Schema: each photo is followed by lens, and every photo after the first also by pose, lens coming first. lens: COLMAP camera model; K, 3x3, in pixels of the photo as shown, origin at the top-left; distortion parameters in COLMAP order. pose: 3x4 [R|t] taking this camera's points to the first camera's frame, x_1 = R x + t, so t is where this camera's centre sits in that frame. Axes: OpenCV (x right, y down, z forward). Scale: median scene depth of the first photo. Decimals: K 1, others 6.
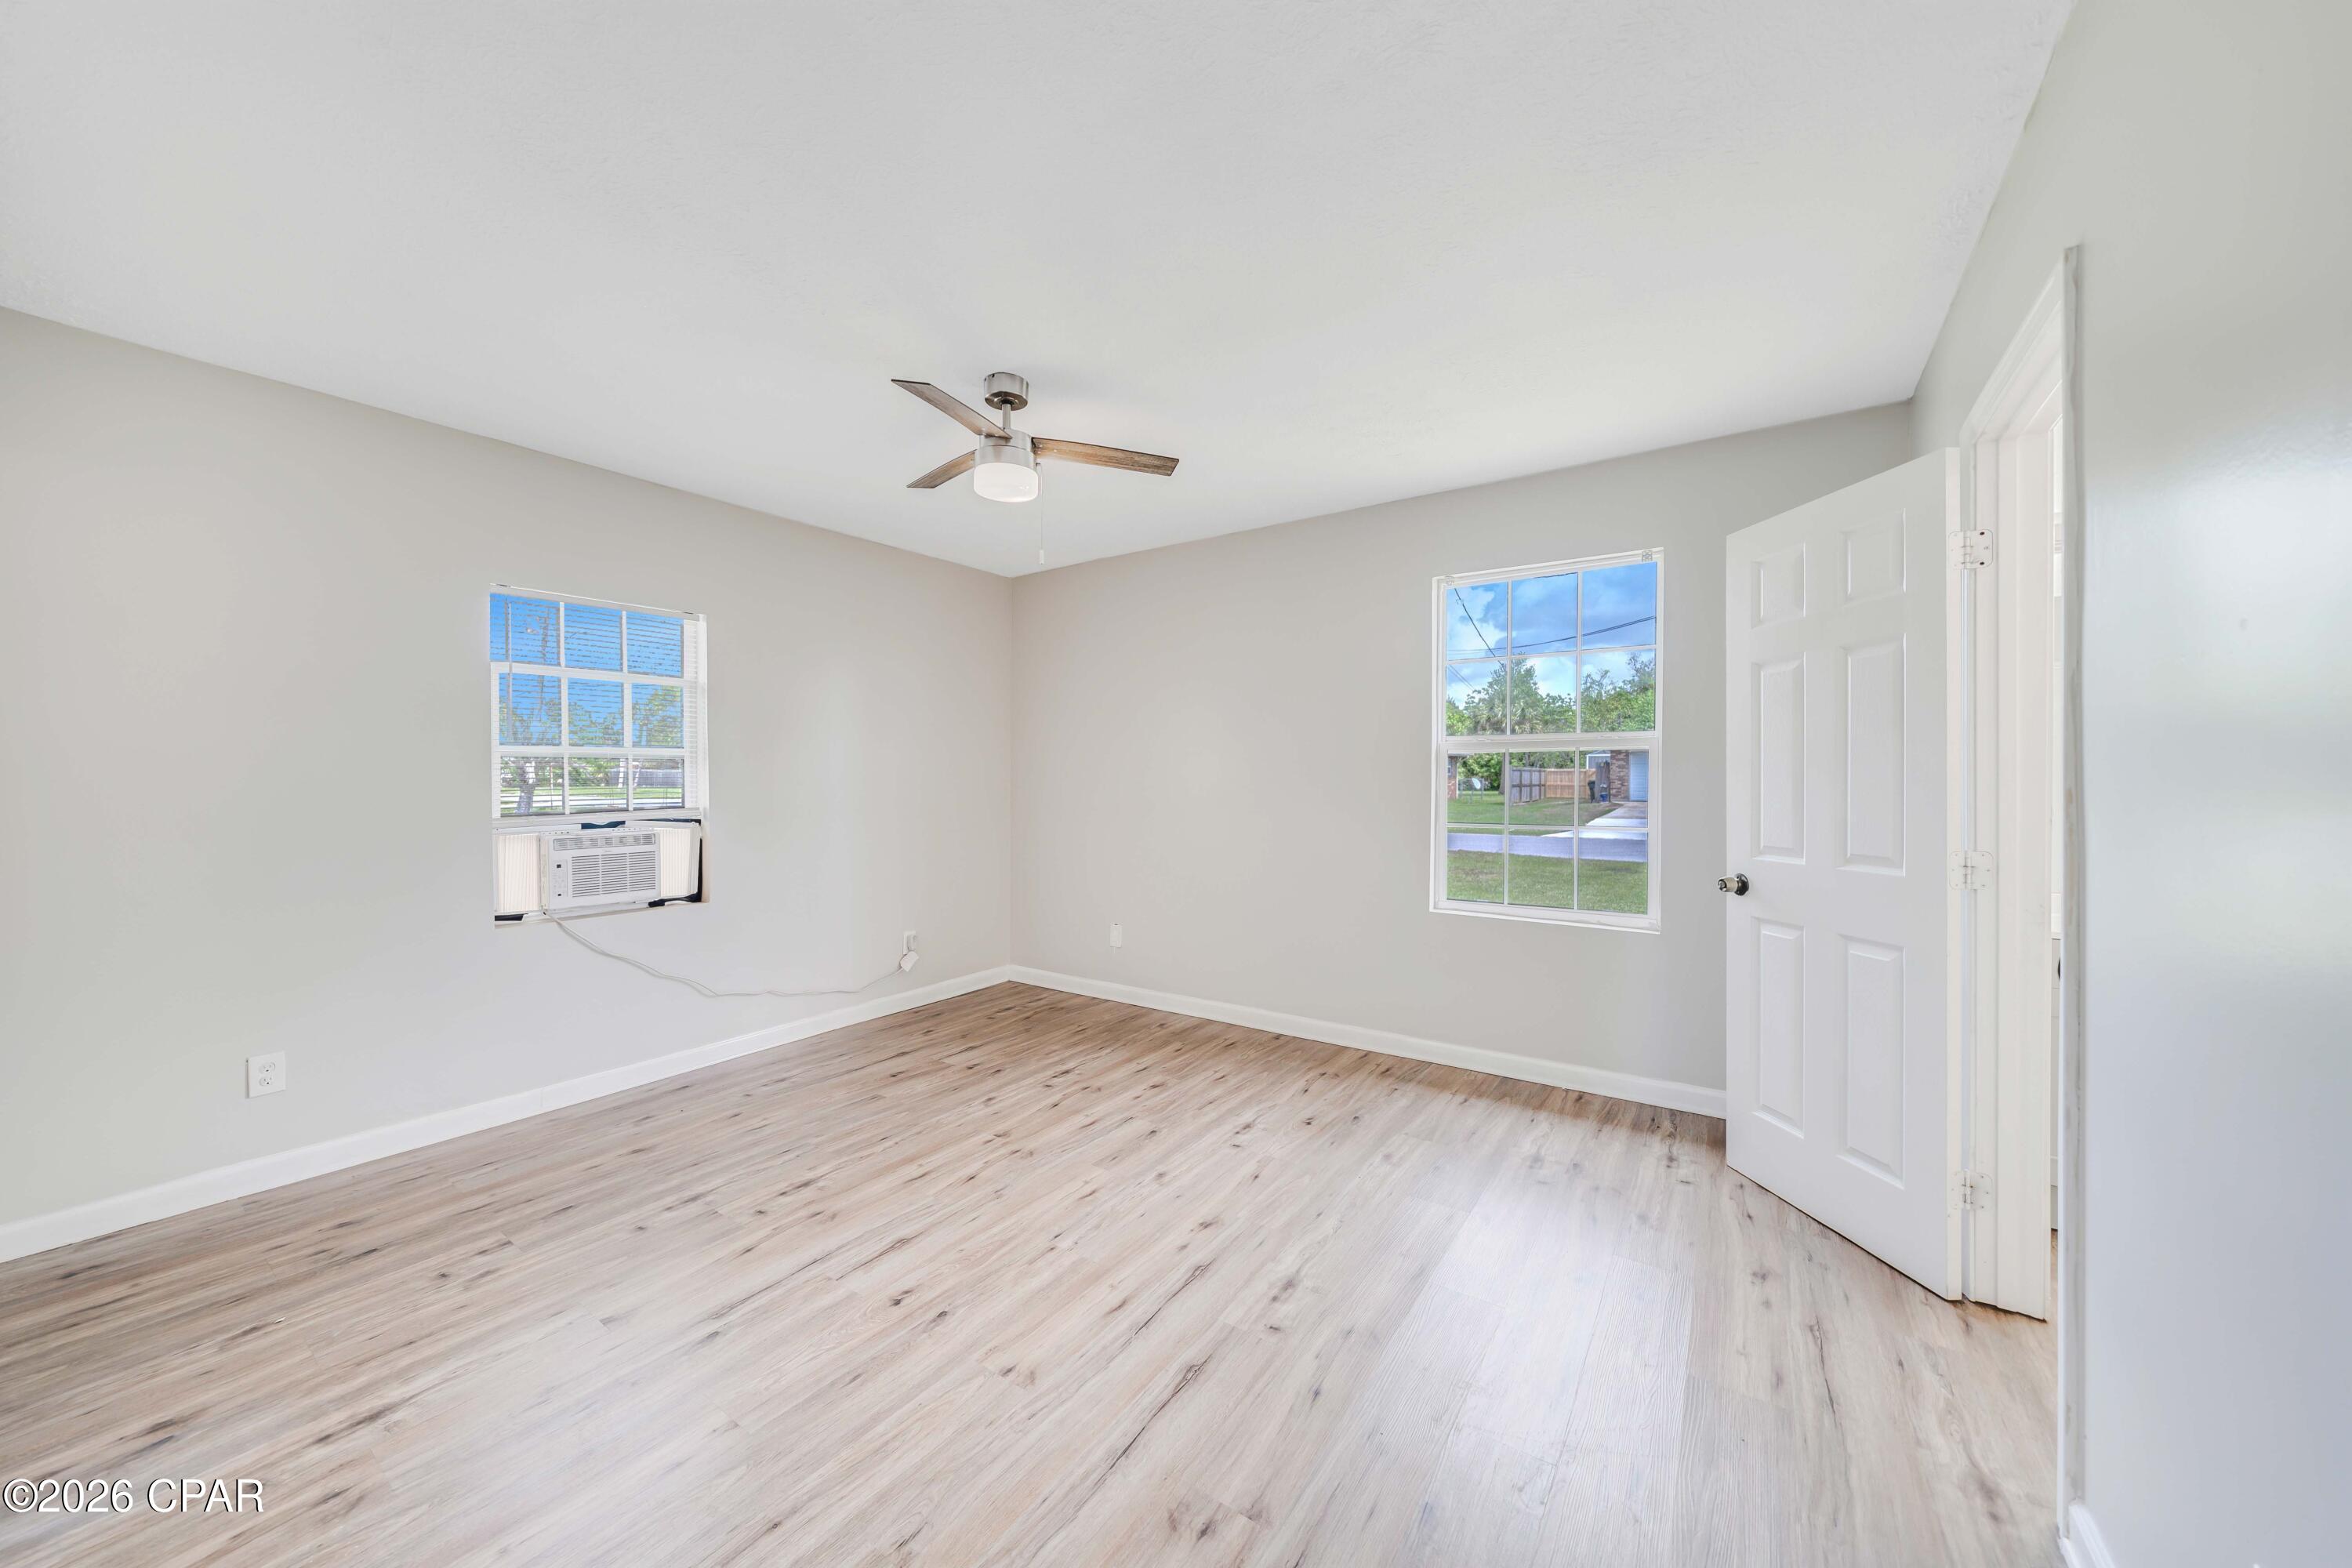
lens RADIAL K [[825.0, 0, 1152.1], [0, 825.0, 779.3], [0, 0, 1]] dist [-0.008990, -0.000019]
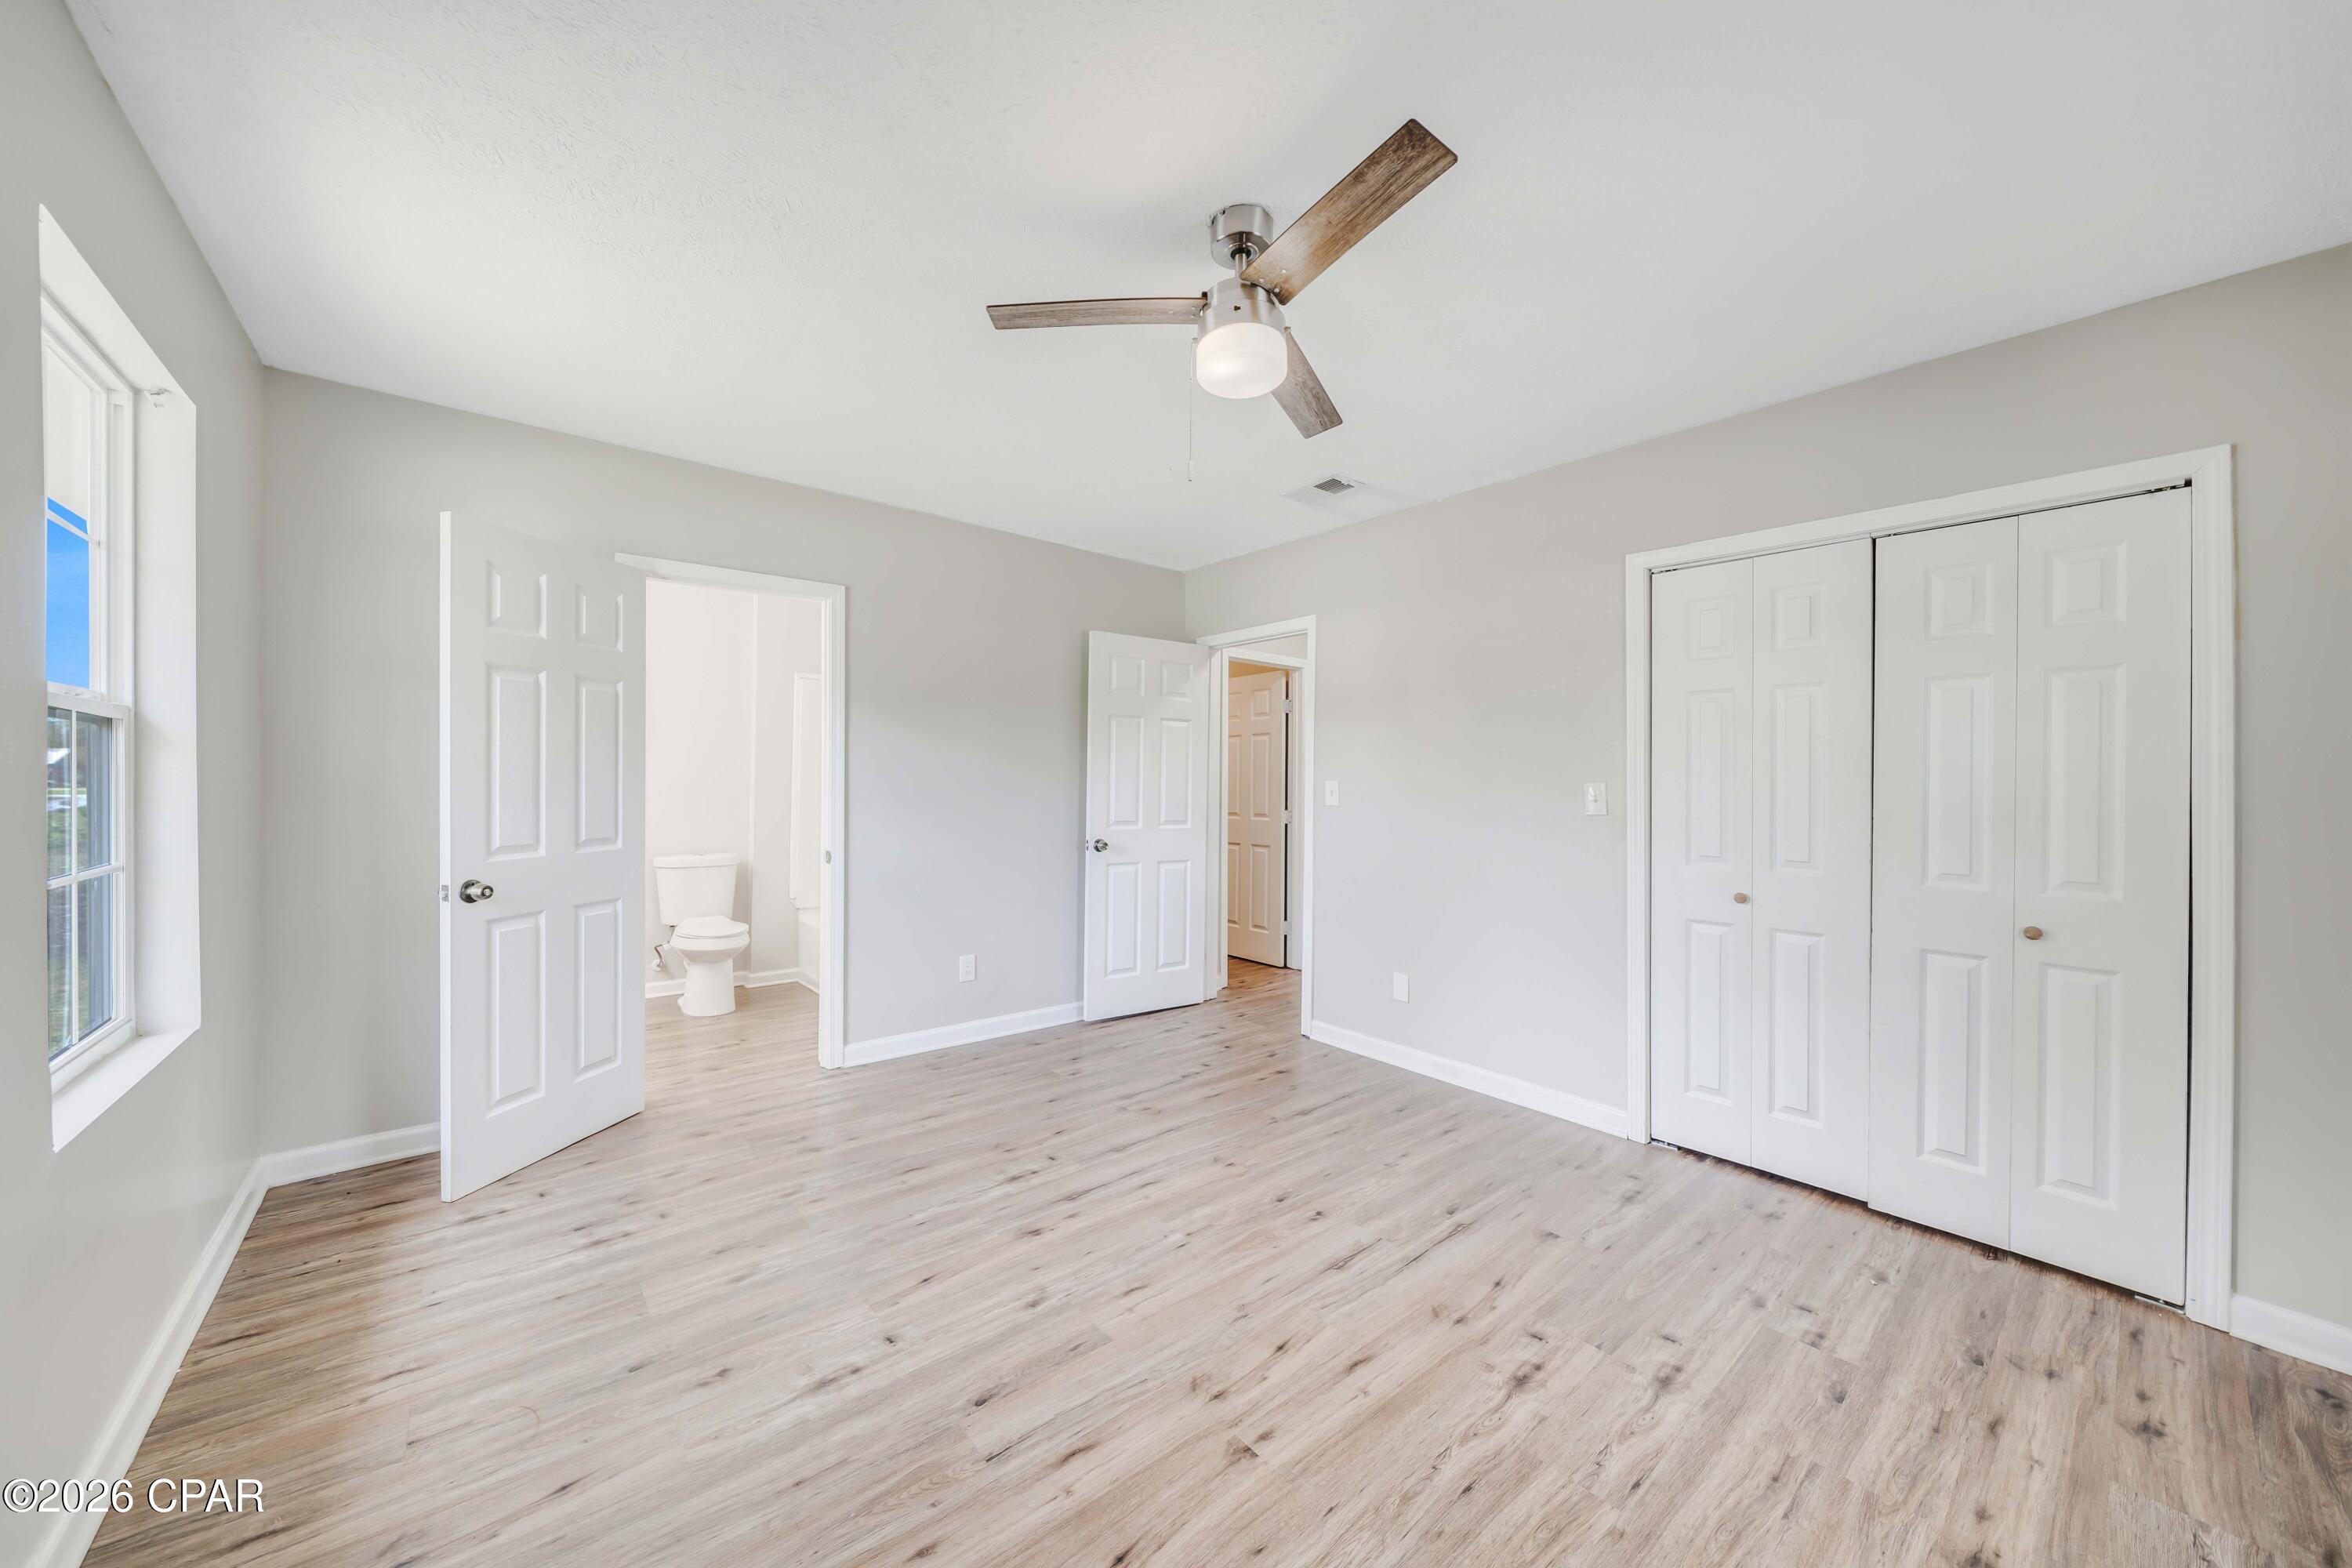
lens RADIAL K [[825.0, 0, 1155.9], [0, 825.0, 788.5], [0, 0, 1]] dist [-0.008990, -0.000019]
pose [[-0.966127, -0.014028, 0.257685, -0.303896], [-0.013249, 0.999901, 0.004757, -0.005740], [-0.257726, 0.001182, -0.966217, 1.791464]]
